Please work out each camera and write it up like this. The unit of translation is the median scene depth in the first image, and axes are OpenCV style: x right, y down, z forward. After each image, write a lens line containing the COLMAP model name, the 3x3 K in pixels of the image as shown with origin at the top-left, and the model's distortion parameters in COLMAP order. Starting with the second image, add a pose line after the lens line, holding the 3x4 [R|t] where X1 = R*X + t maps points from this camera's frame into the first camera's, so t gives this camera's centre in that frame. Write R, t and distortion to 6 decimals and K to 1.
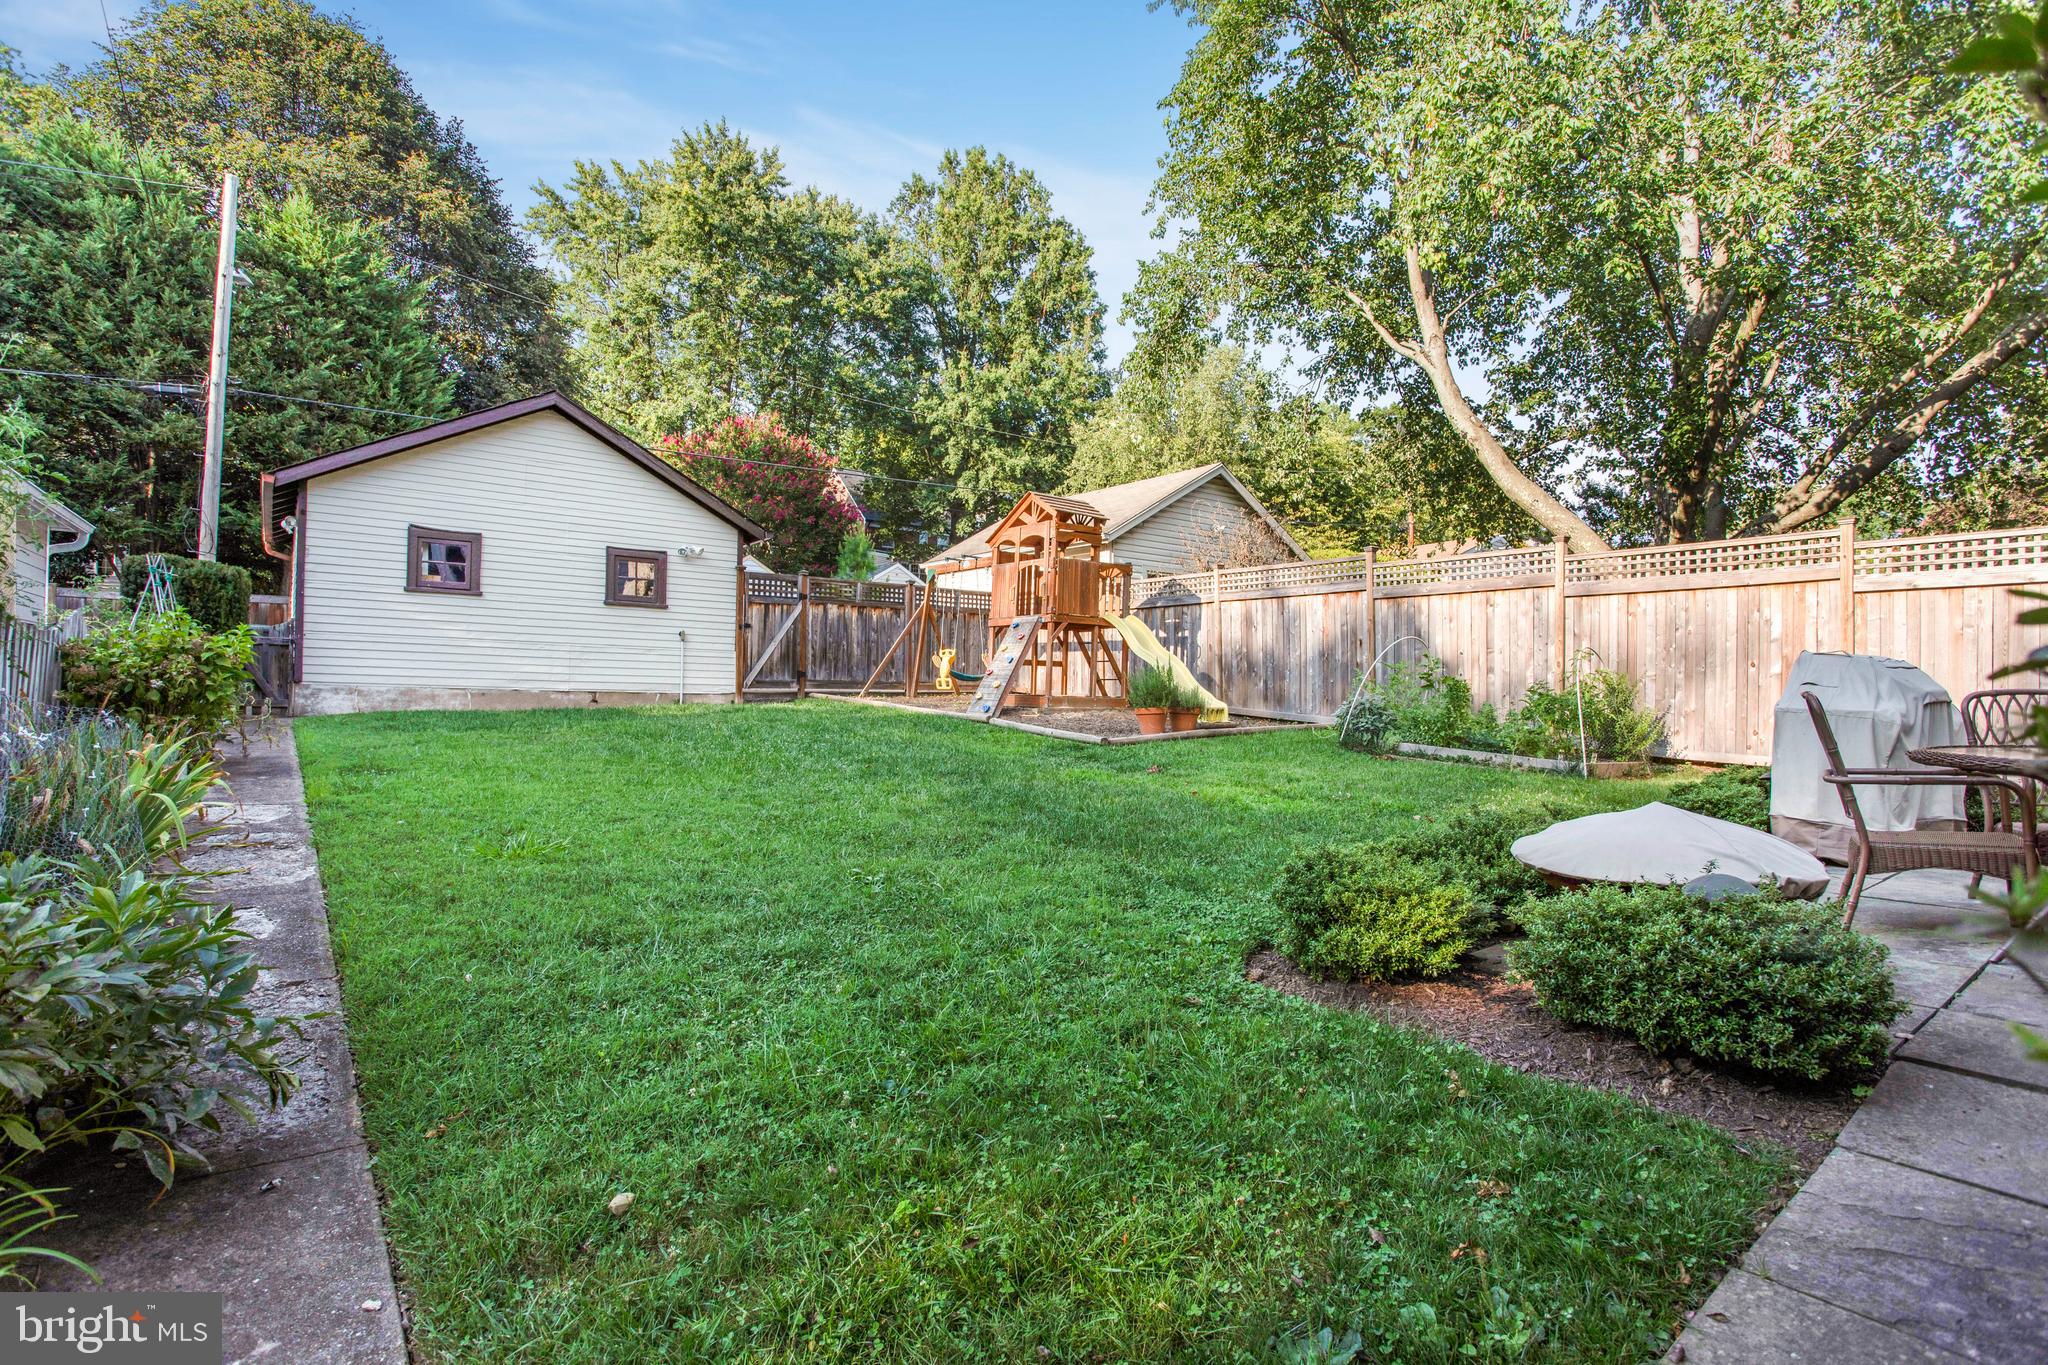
lens RADIAL K [[1002.7, 0, 1024.0], [0, 1002.7, 682.5], [0, 0, 1]] dist [-0.063816, 0.029910]
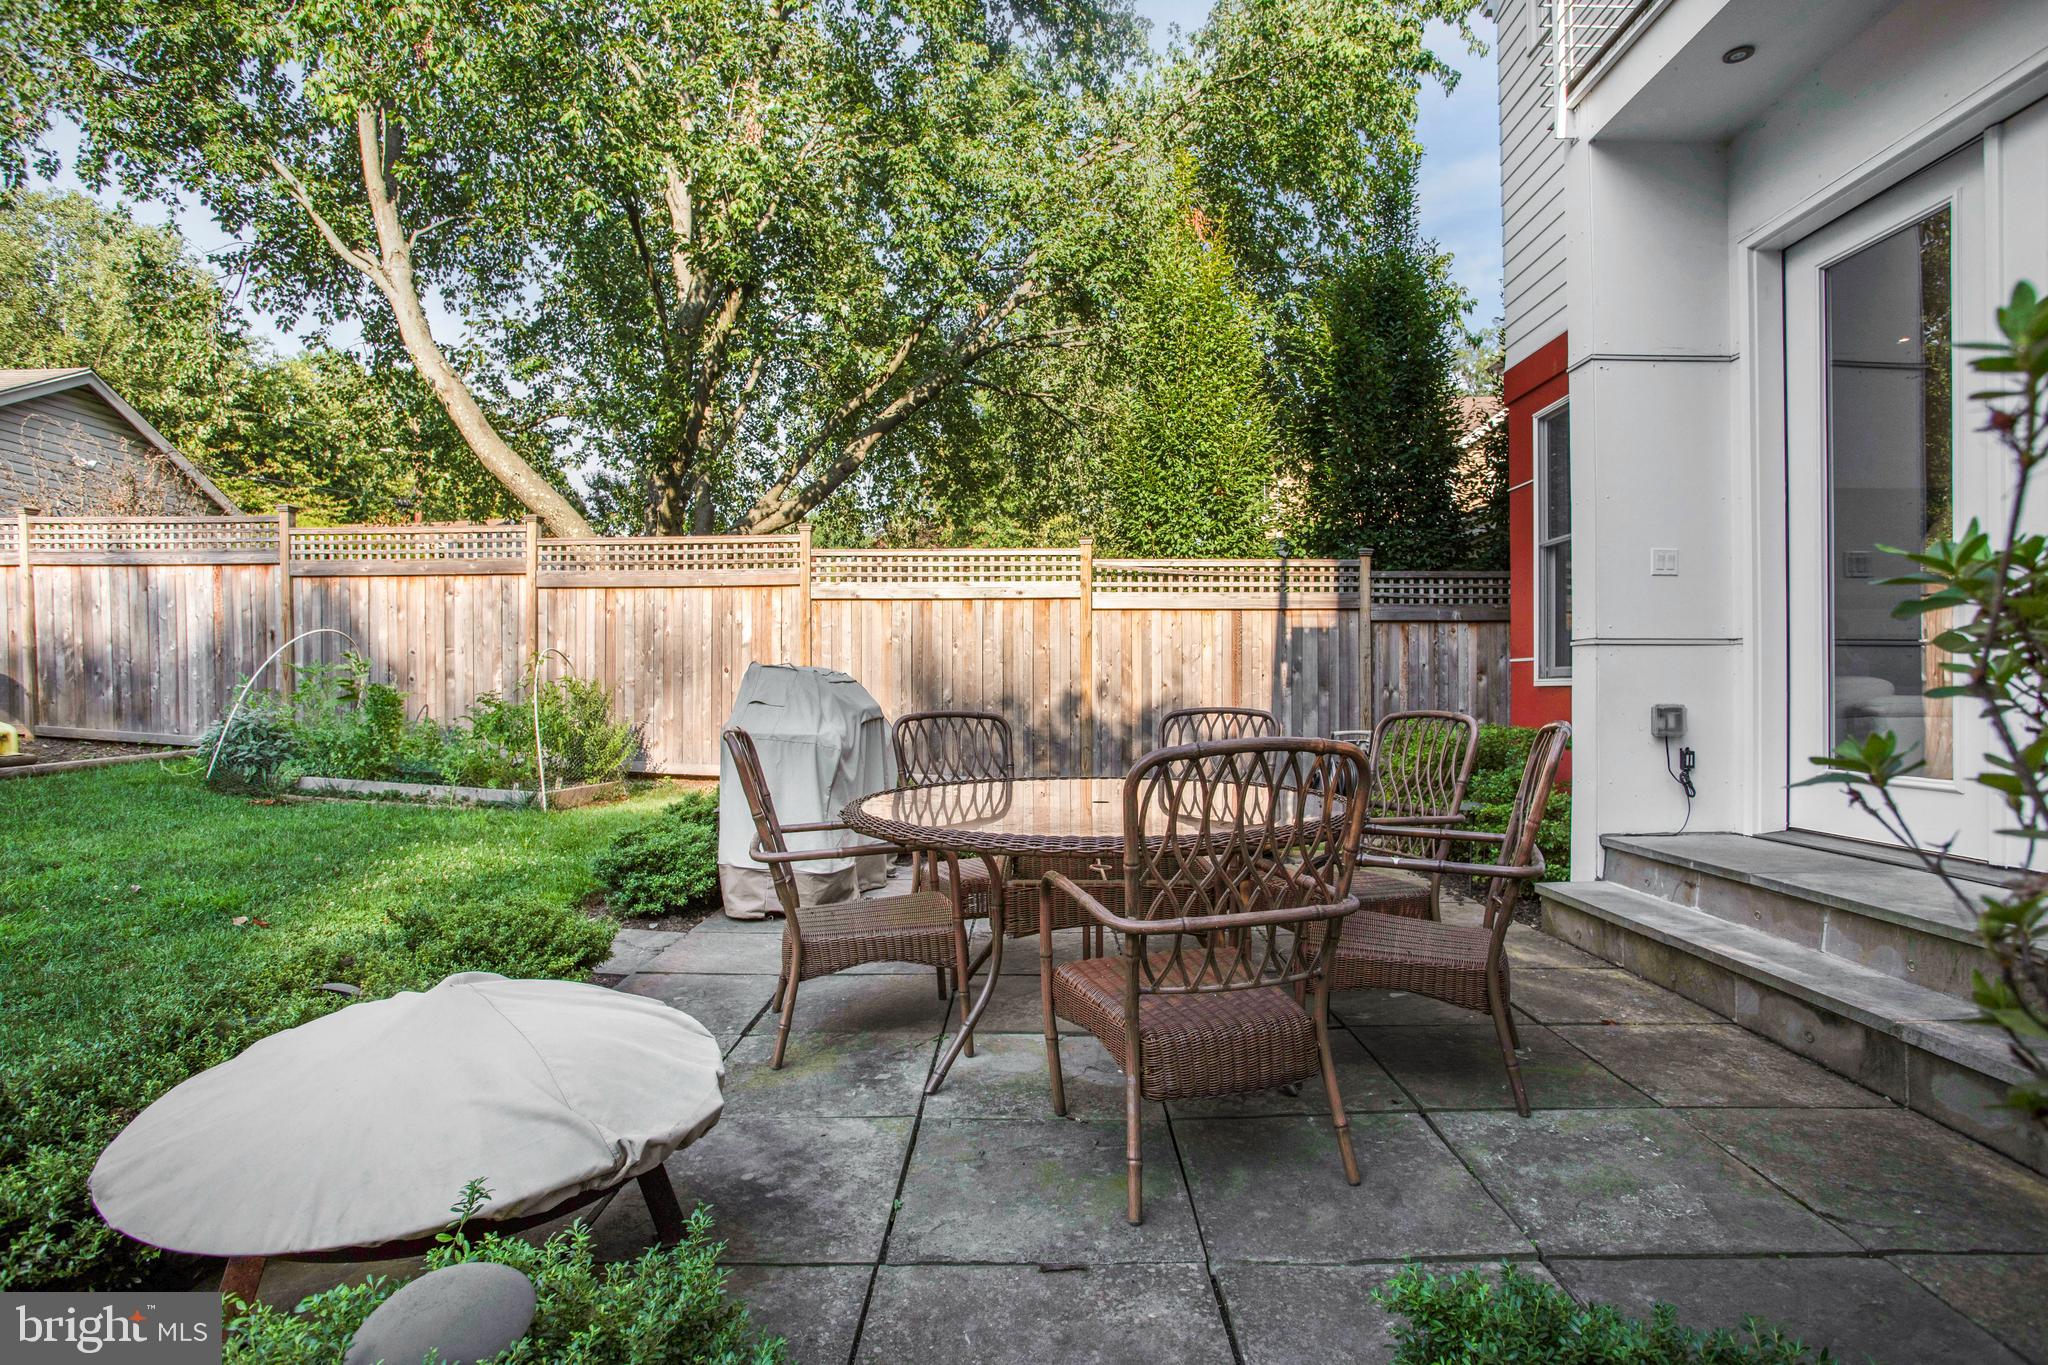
lens RADIAL K [[1002.7, 0, 1024.0], [0, 1002.7, 682.5], [0, 0, 1]] dist [-0.063816, 0.029910]
pose [[0.619136, -0.008238, 0.785241, 0.125595], [0.002529, 0.999961, 0.008497, -0.010445], [-0.785280, -0.003275, 0.619132, 0.131737]]
